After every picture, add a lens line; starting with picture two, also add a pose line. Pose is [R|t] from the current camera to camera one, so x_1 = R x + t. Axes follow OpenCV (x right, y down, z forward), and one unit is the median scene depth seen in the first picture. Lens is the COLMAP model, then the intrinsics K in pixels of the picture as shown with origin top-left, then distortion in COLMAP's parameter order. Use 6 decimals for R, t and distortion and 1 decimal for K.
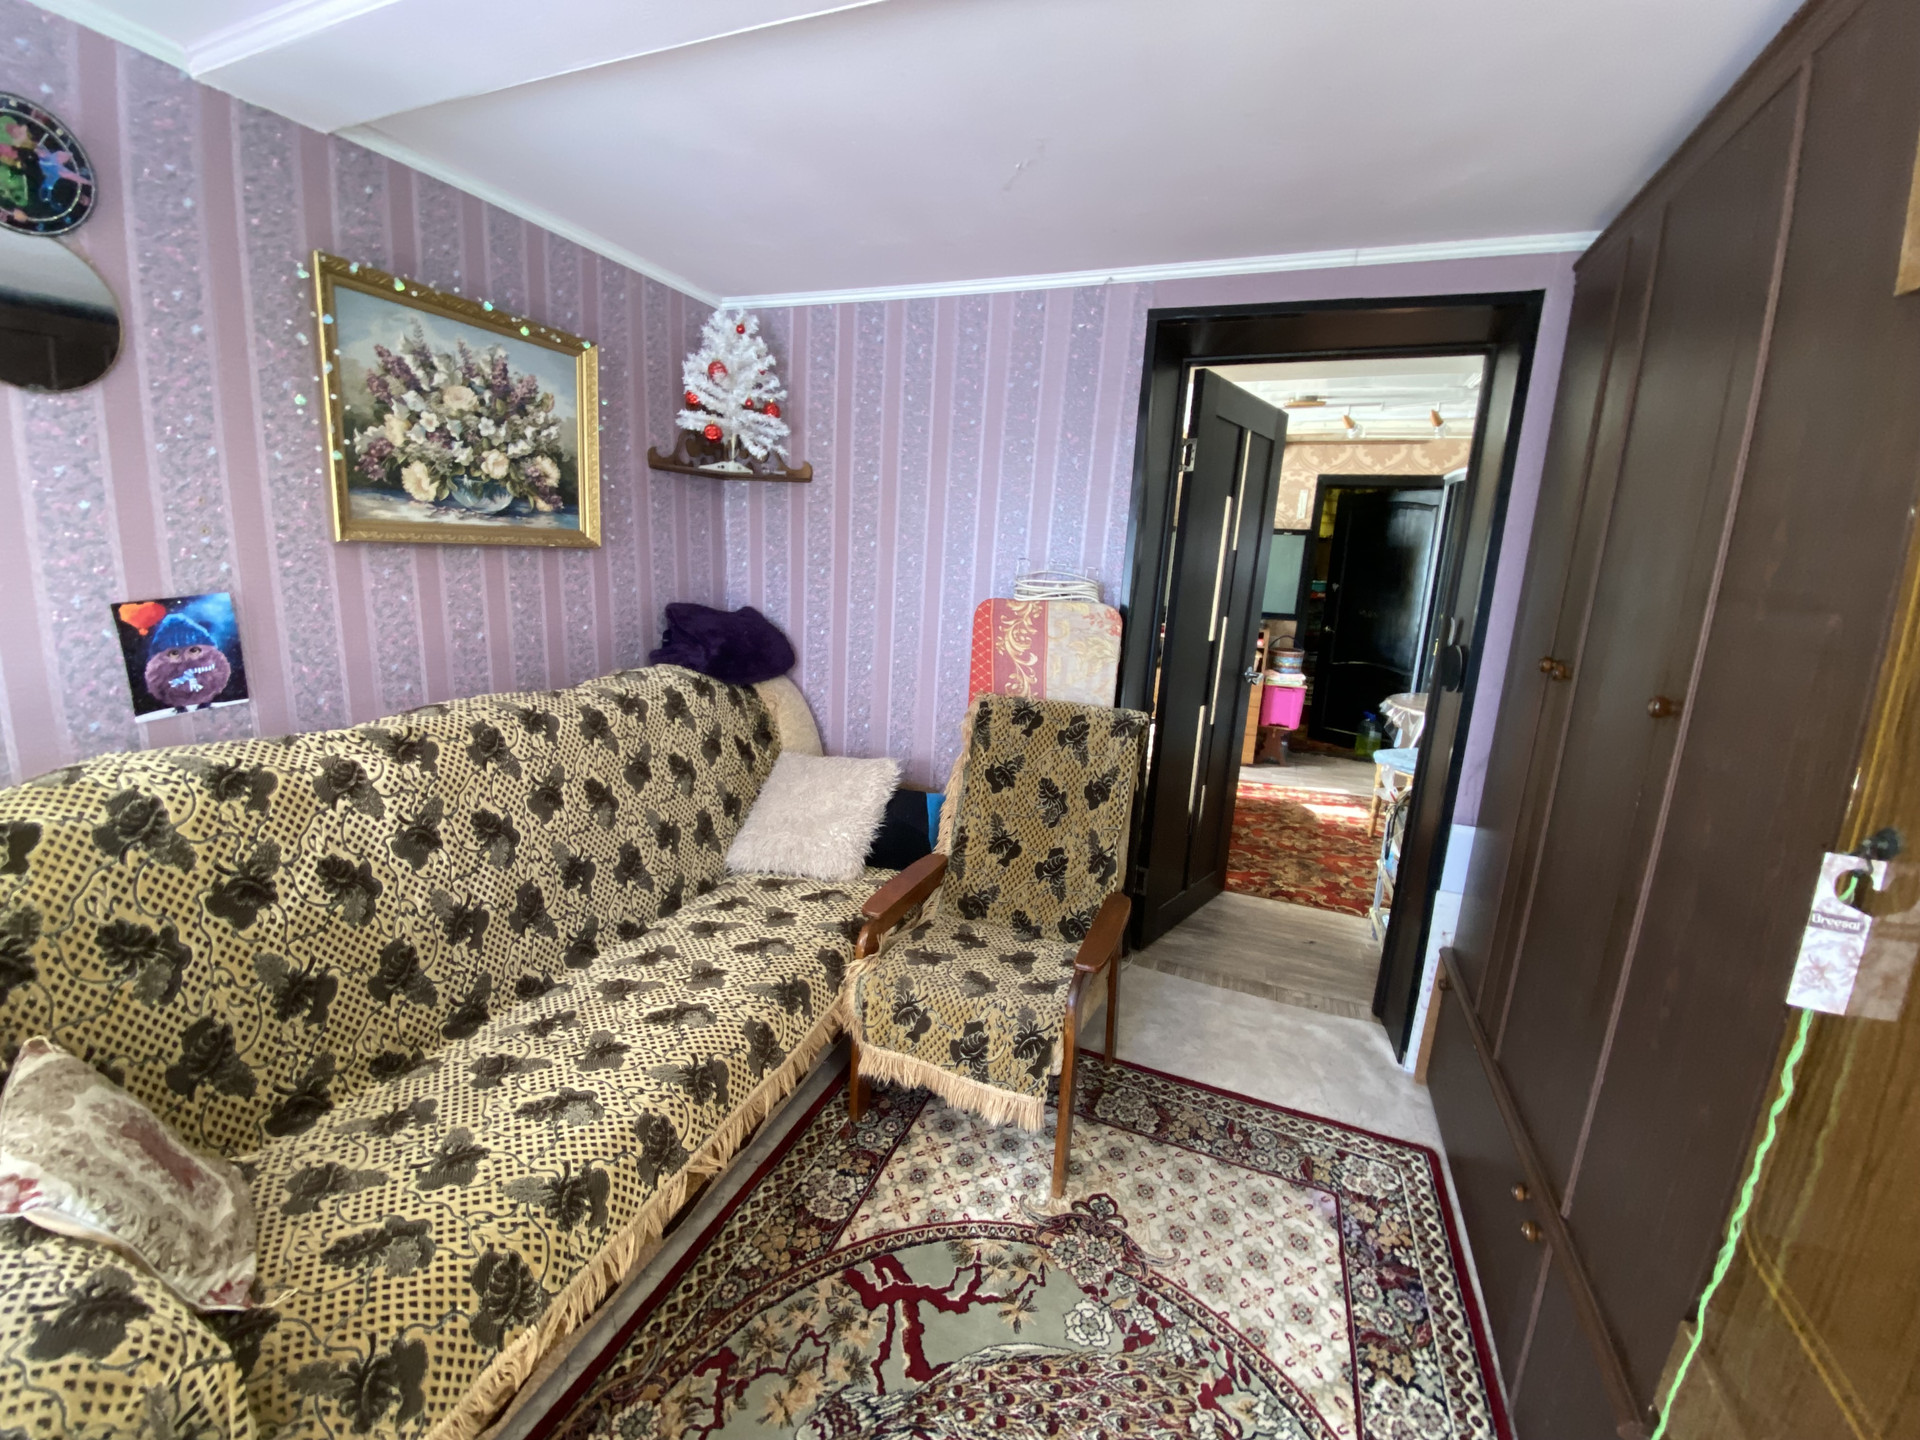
lens RADIAL K [[778.7, 0, 960.0], [0, 778.7, 720.0], [0, 0, 1]] dist [0.020333, -0.019945]
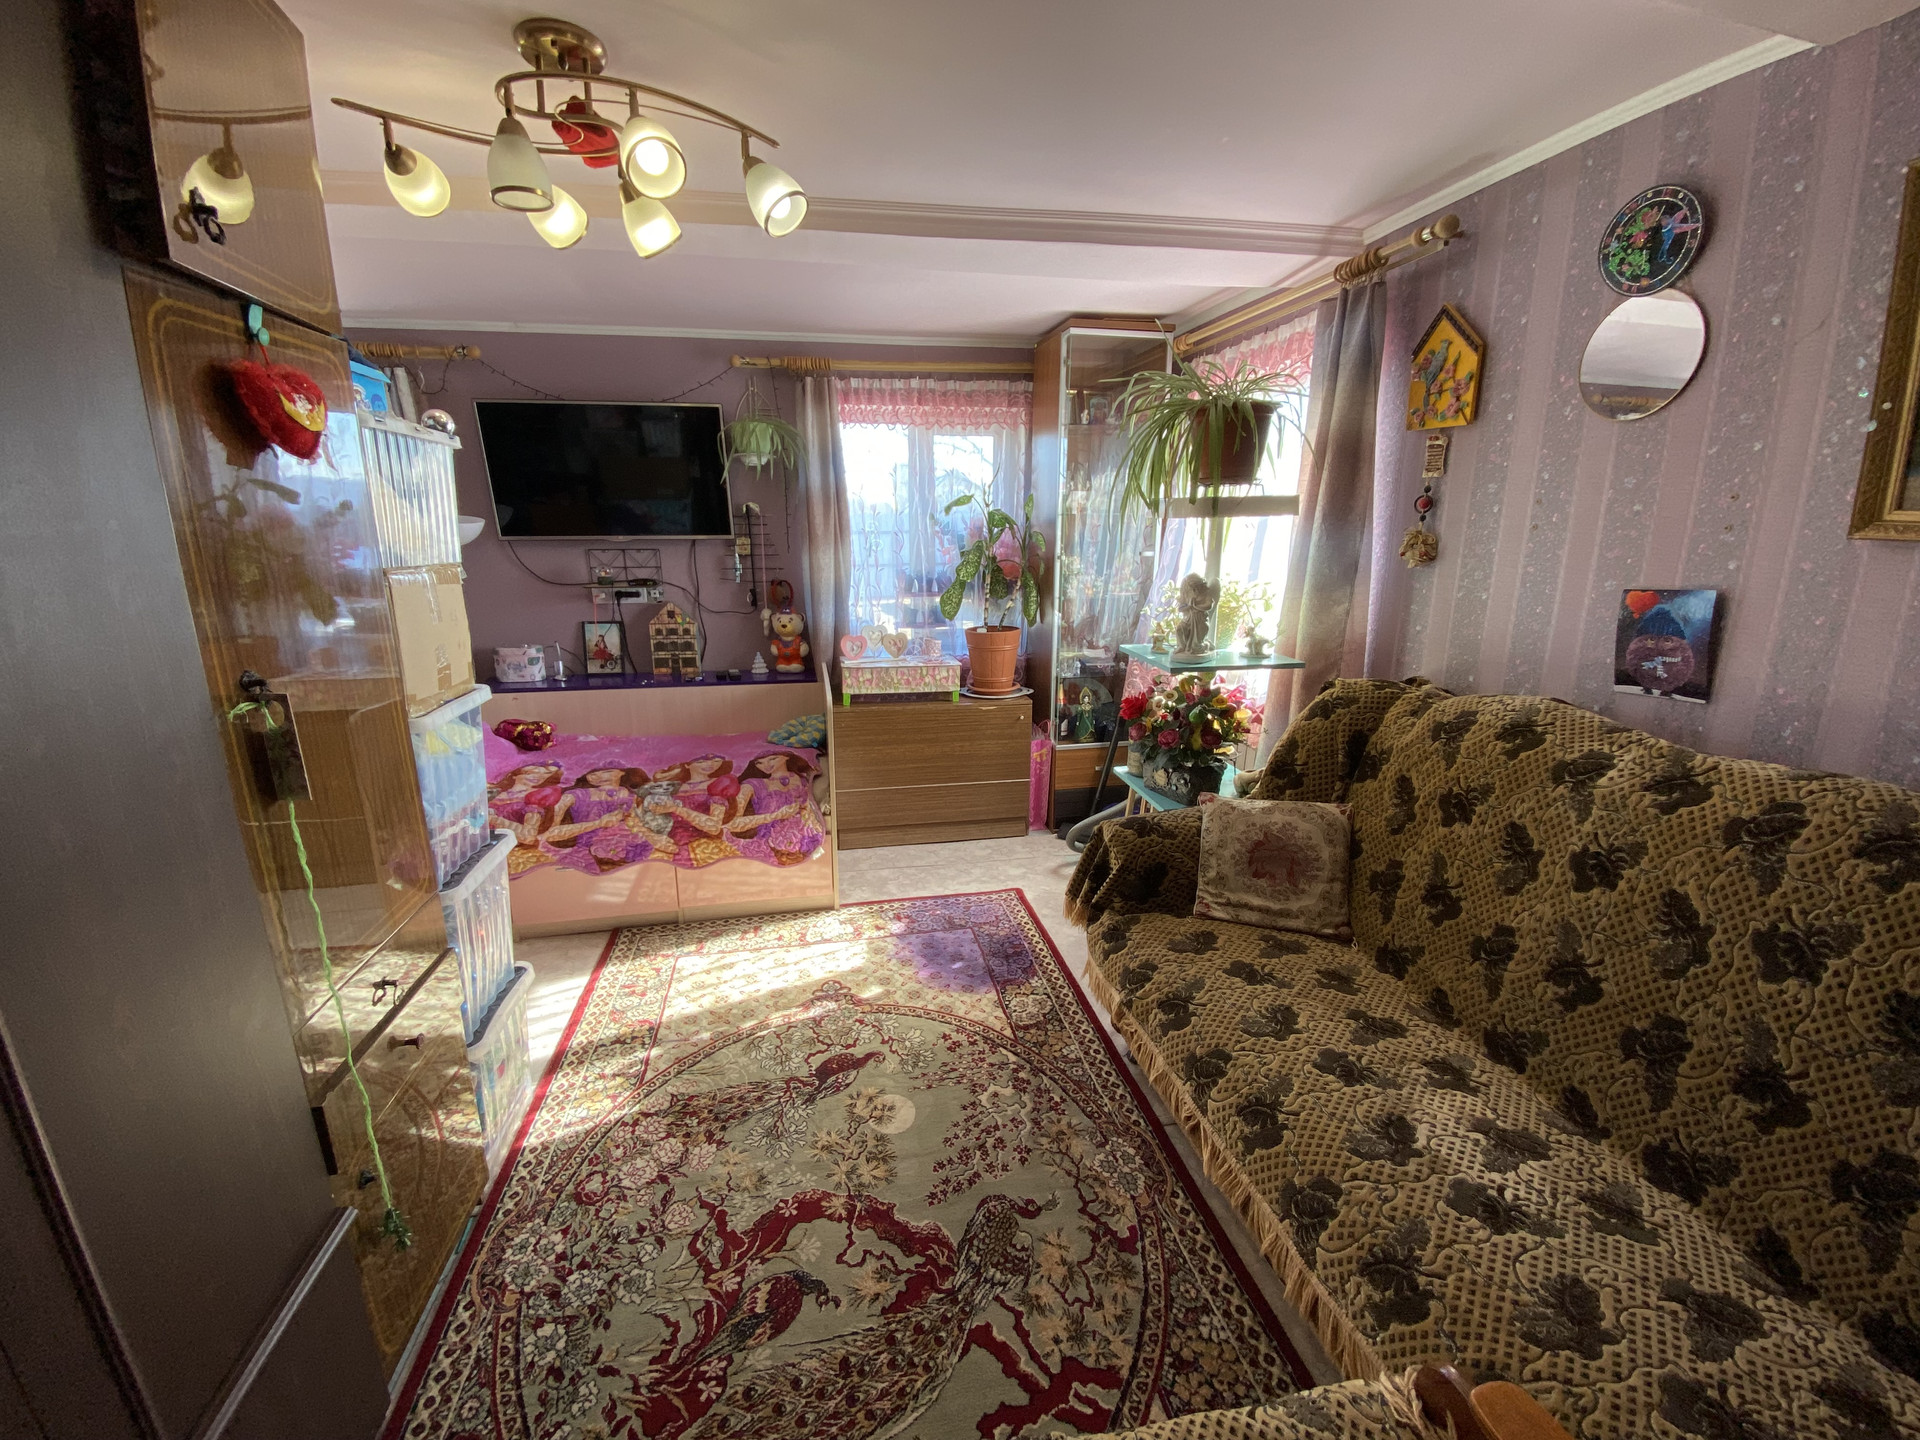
lens RADIAL K [[778.7, 0, 960.0], [0, 778.7, 720.0], [0, 0, 1]] dist [0.020333, -0.019945]
pose [[-0.843862, 0.085785, -0.529658, 0.413322], [-0.146505, 0.912788, 0.381253, -0.255807], [0.516172, 0.399323, -0.757699, 1.356436]]
